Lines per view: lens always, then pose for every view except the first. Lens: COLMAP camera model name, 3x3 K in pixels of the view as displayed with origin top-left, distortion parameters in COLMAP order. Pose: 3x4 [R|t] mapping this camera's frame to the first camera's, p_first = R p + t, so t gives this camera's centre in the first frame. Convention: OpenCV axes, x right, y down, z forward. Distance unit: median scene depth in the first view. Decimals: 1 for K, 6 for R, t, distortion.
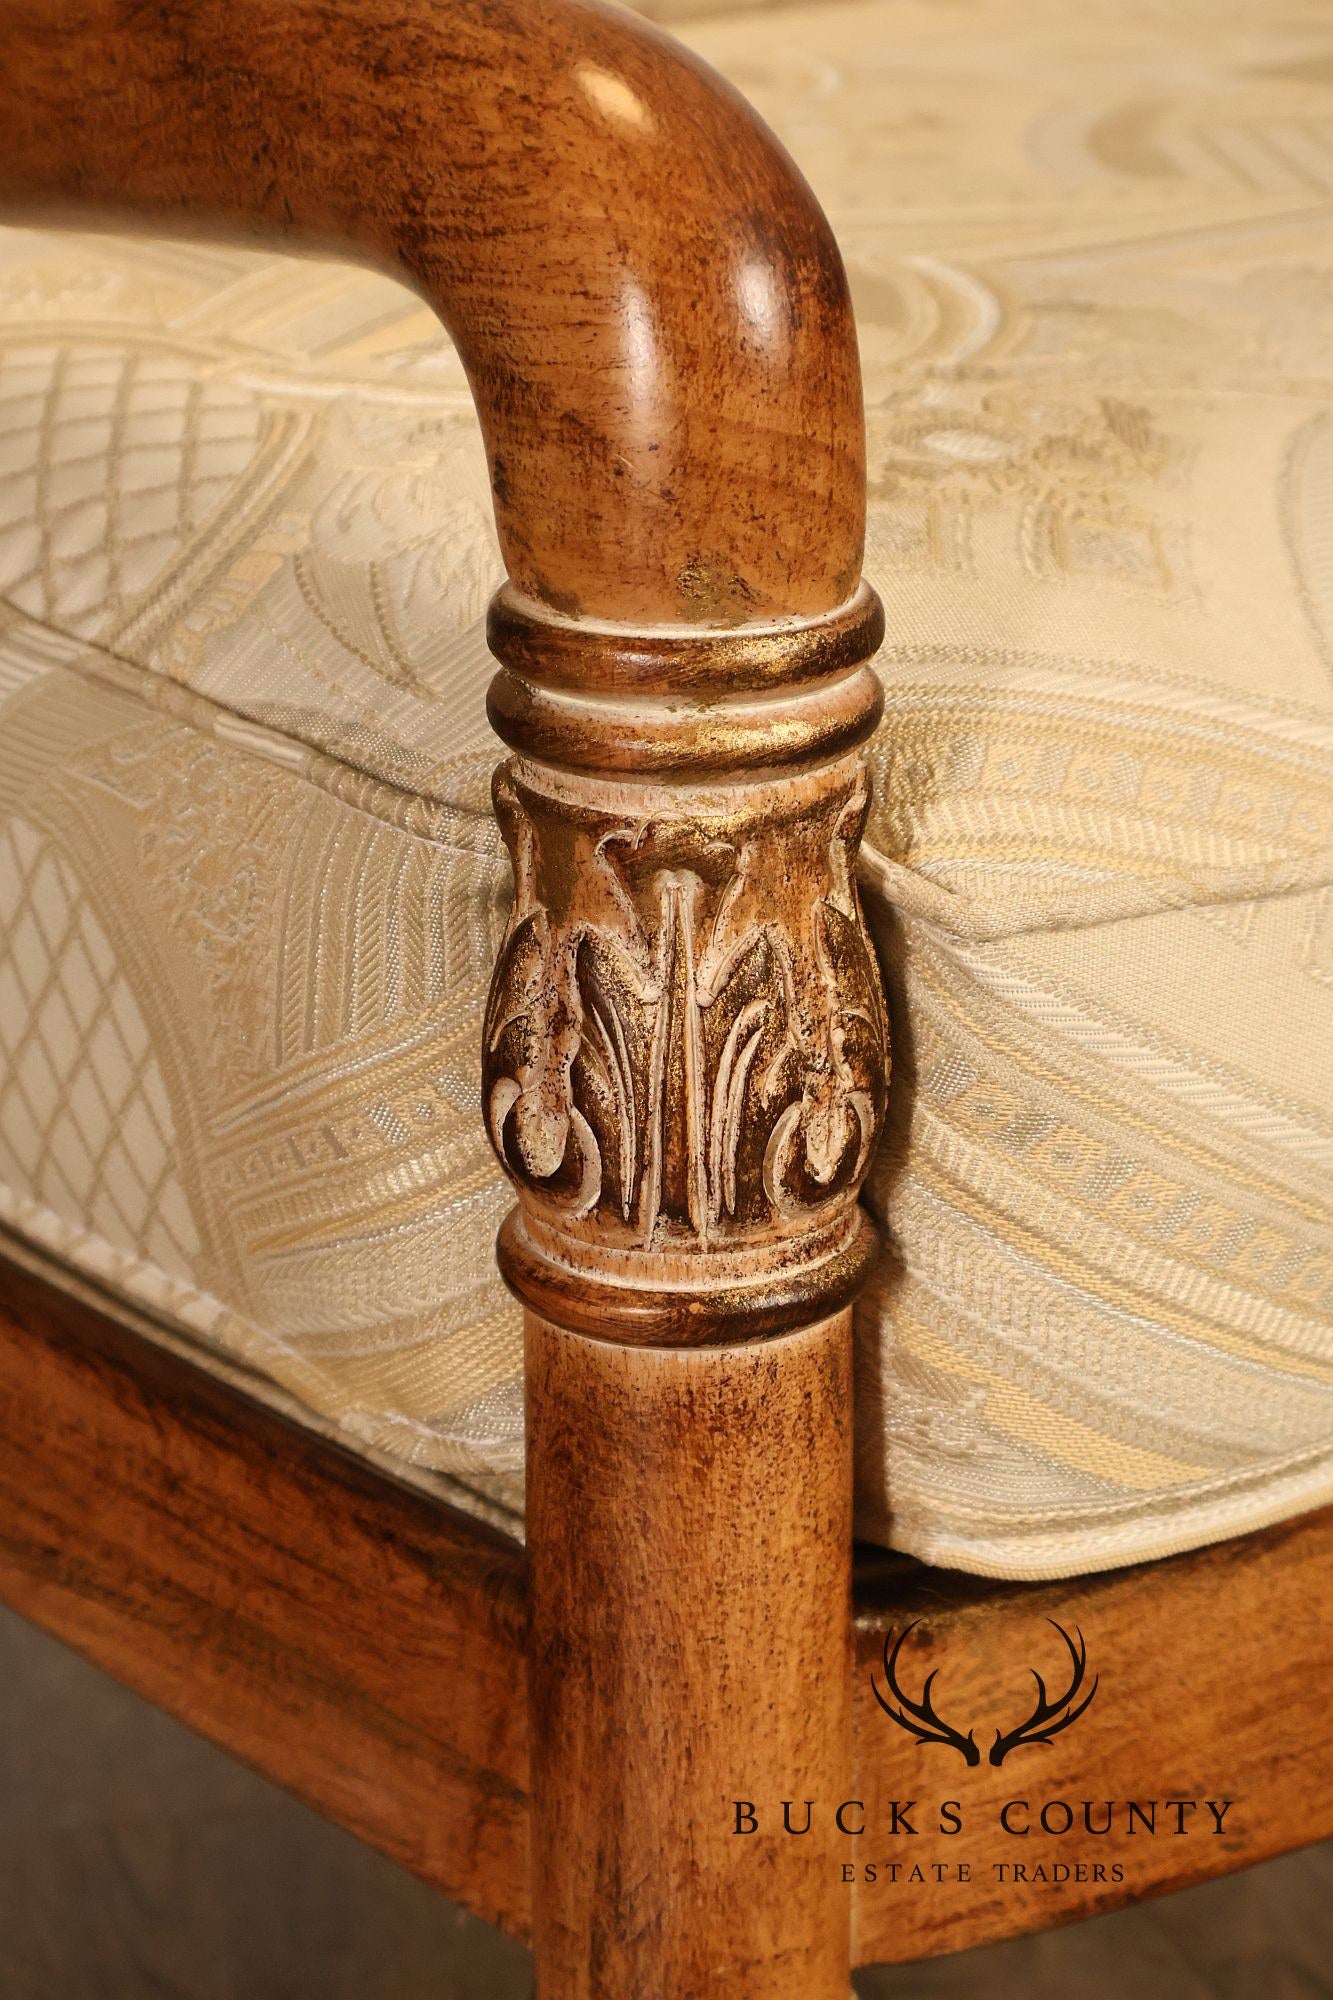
lens RADIAL K [[4144.3, 0, 671.0], [0, 4144.3, 1057.8], [0, 0, 1]] dist [0.024726, -0.172170]
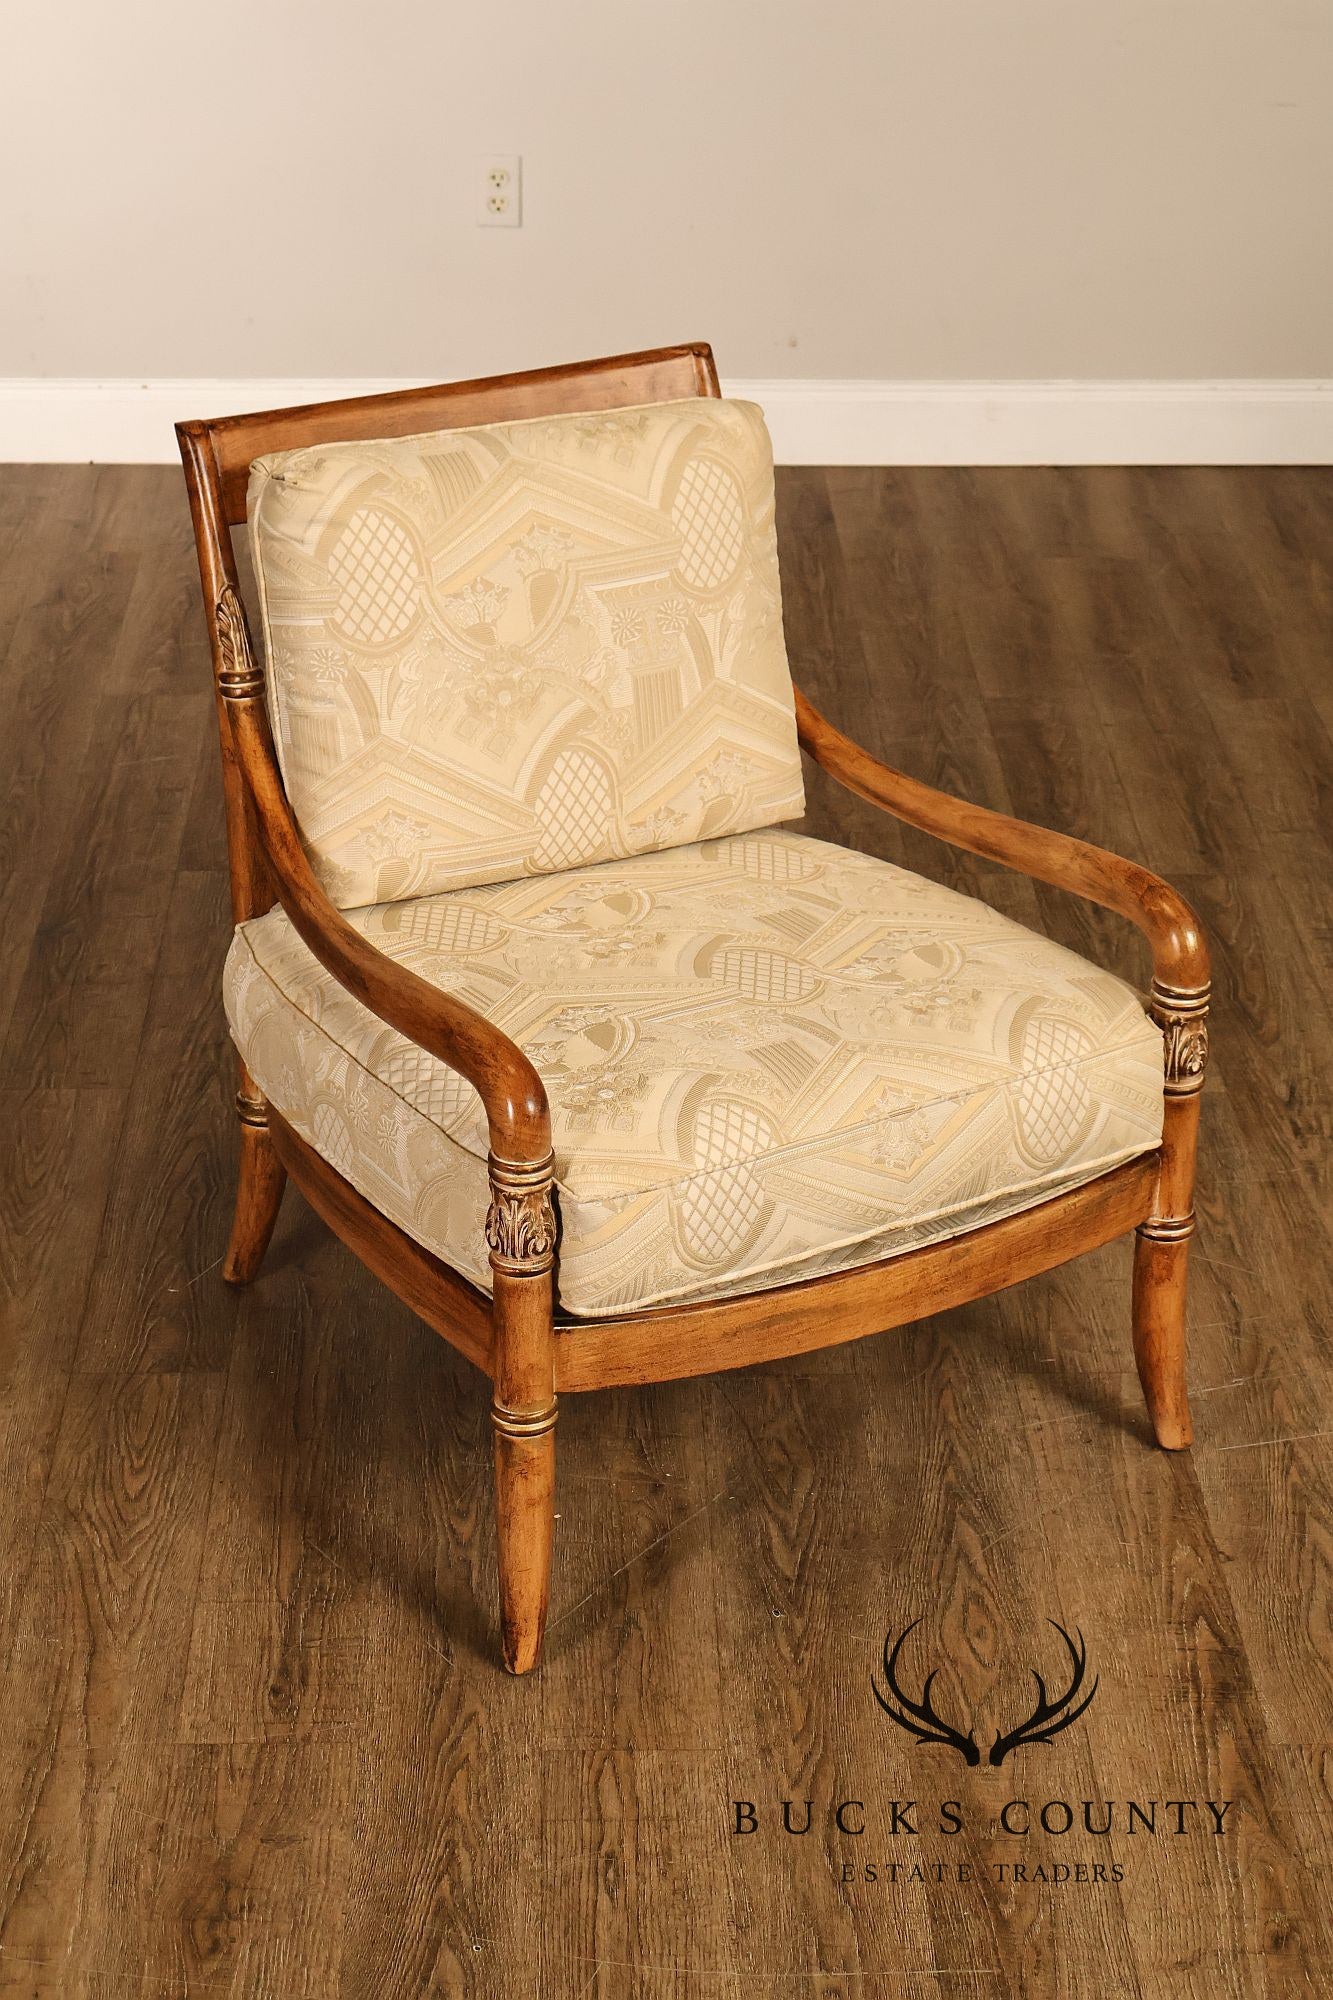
lens RADIAL K [[4153.4, 0, 673.7], [0, 4153.4, 1038.4], [0, 0, 1]] dist [0.008614, 0.082720]
pose [[0.985814, 0.082060, -0.146413, 1.054991], [-0.071739, 0.994642, 0.074440, -0.718288], [0.151737, -0.062881, 0.986419, -4.726547]]
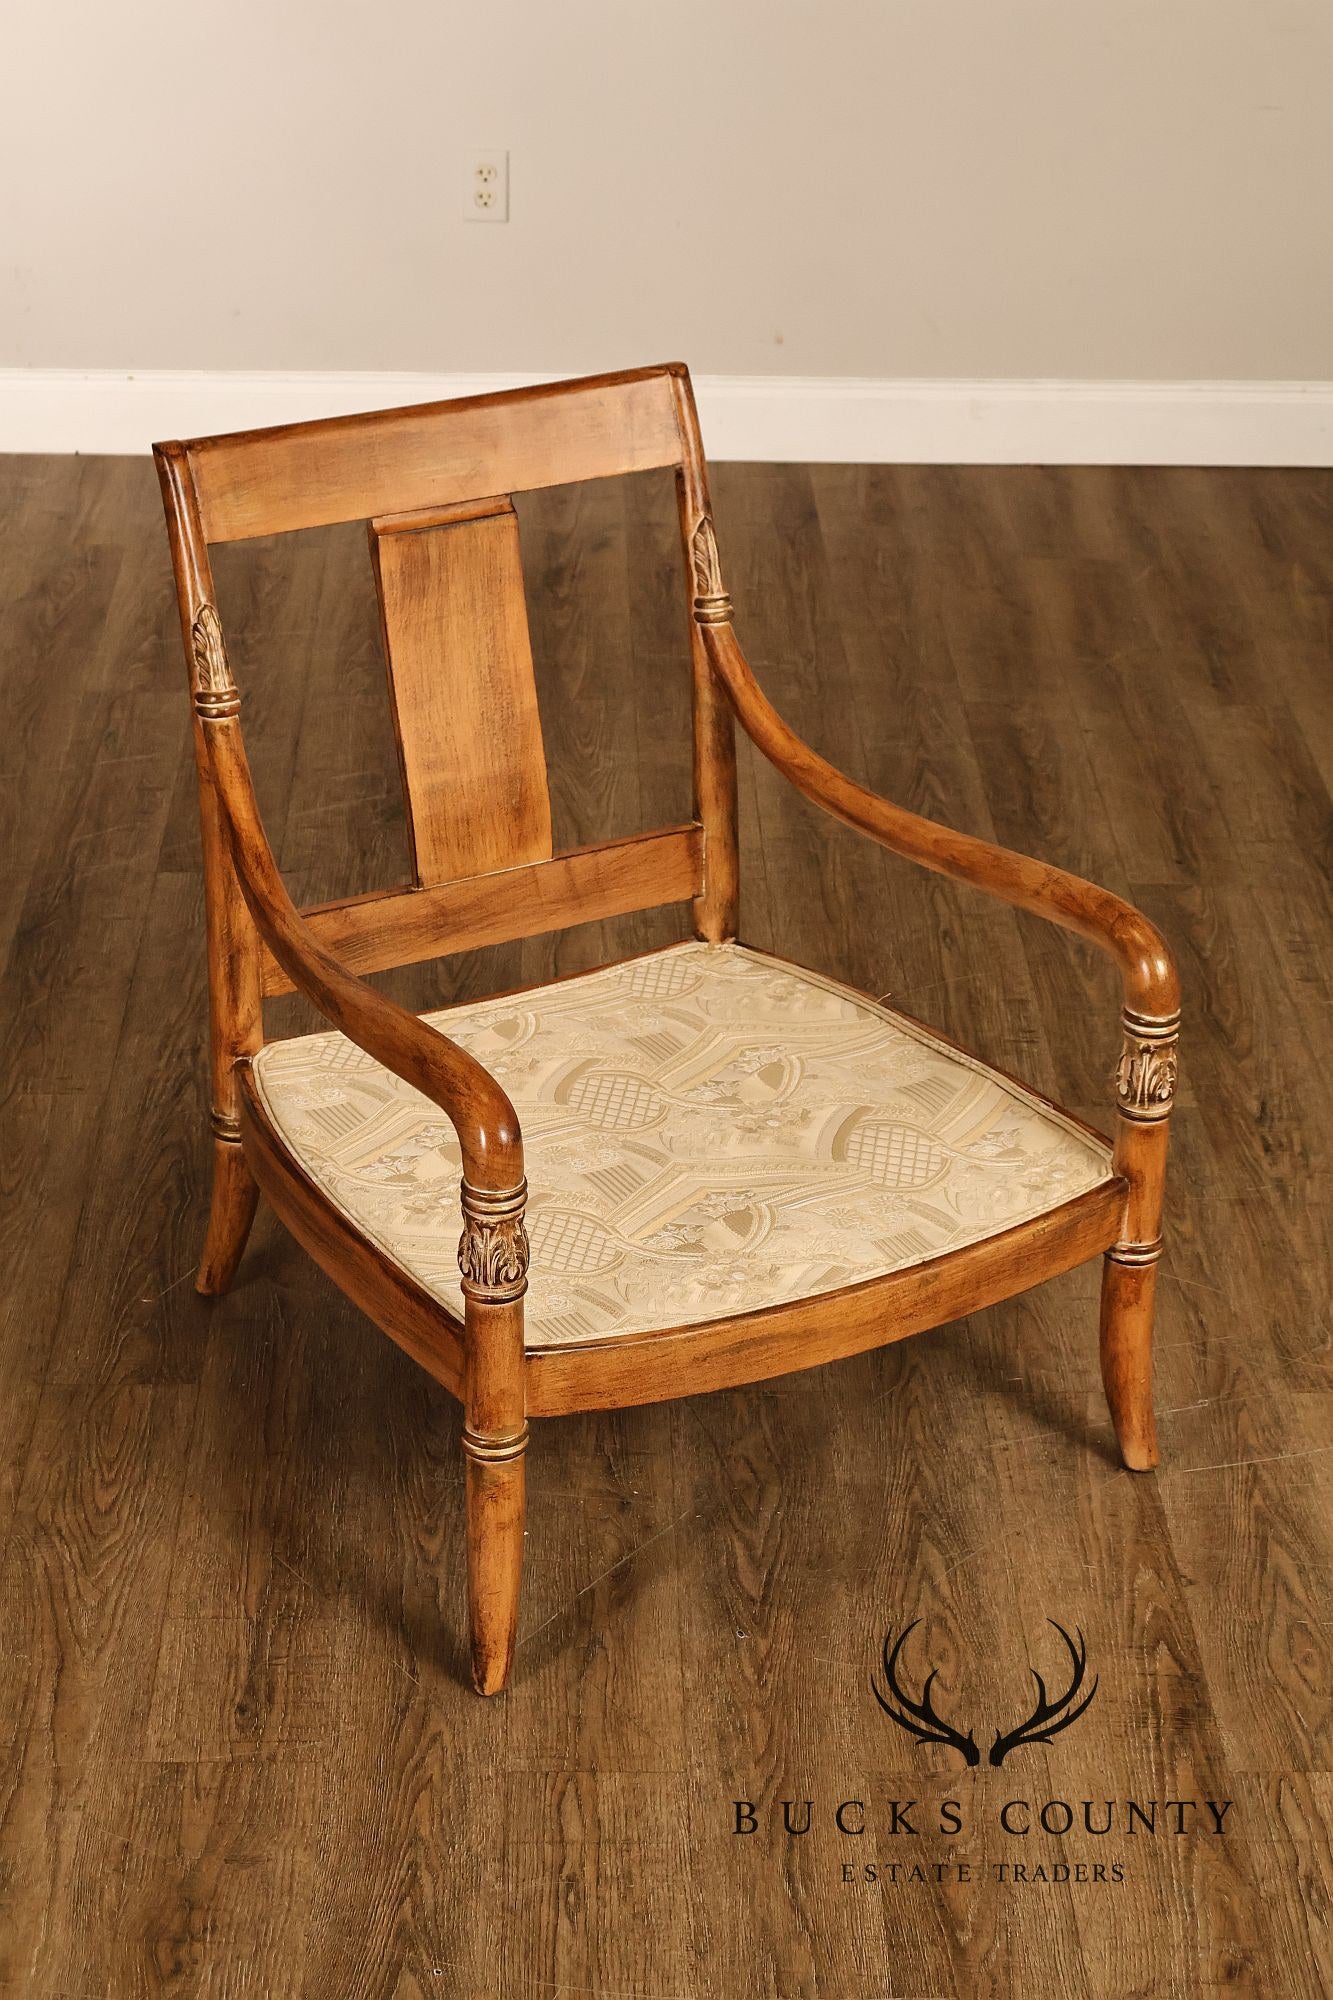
lens RADIAL K [[4153.4, 0, 673.7], [0, 4153.4, 1038.4], [0, 0, 1]] dist [0.008614, 0.082720]
pose [[0.985265, 0.092420, -0.143915, 1.085982], [-0.080732, 0.993101, 0.085050, -0.828184], [0.150782, -0.072178, 0.985929, -4.748174]]
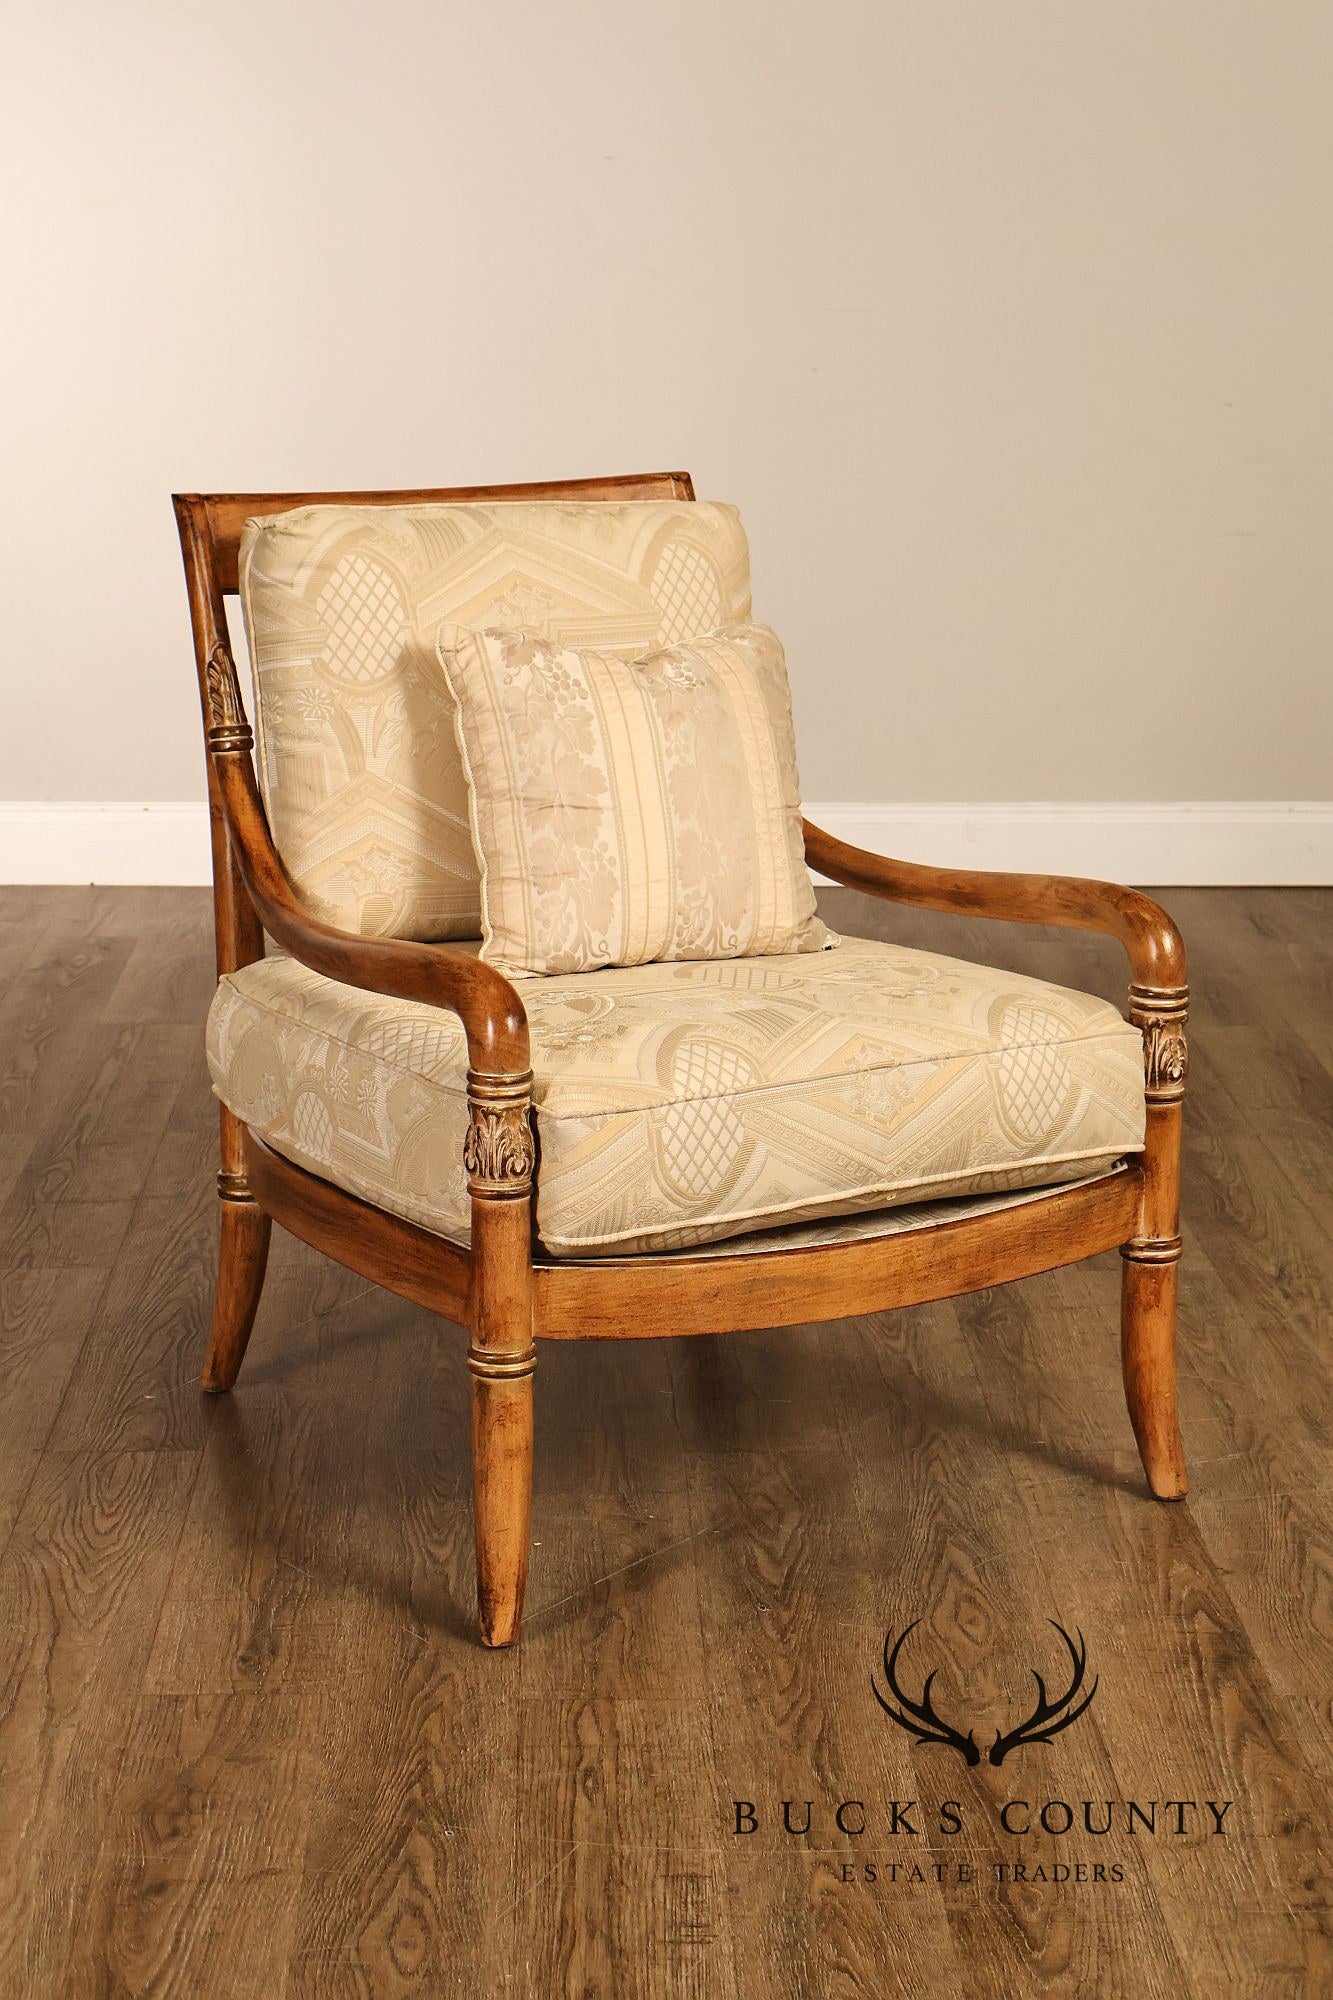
lens RADIAL K [[4151.2, 0, 653.2], [0, 4151.2, 1002.0], [0, 0, 1]] dist [0.005414, 0.278876]
pose [[0.985324, 0.040246, -0.165885, 1.176963], [-0.067100, 0.984897, -0.159611, 0.710069], [0.156956, 0.168400, 0.973143, -4.664941]]
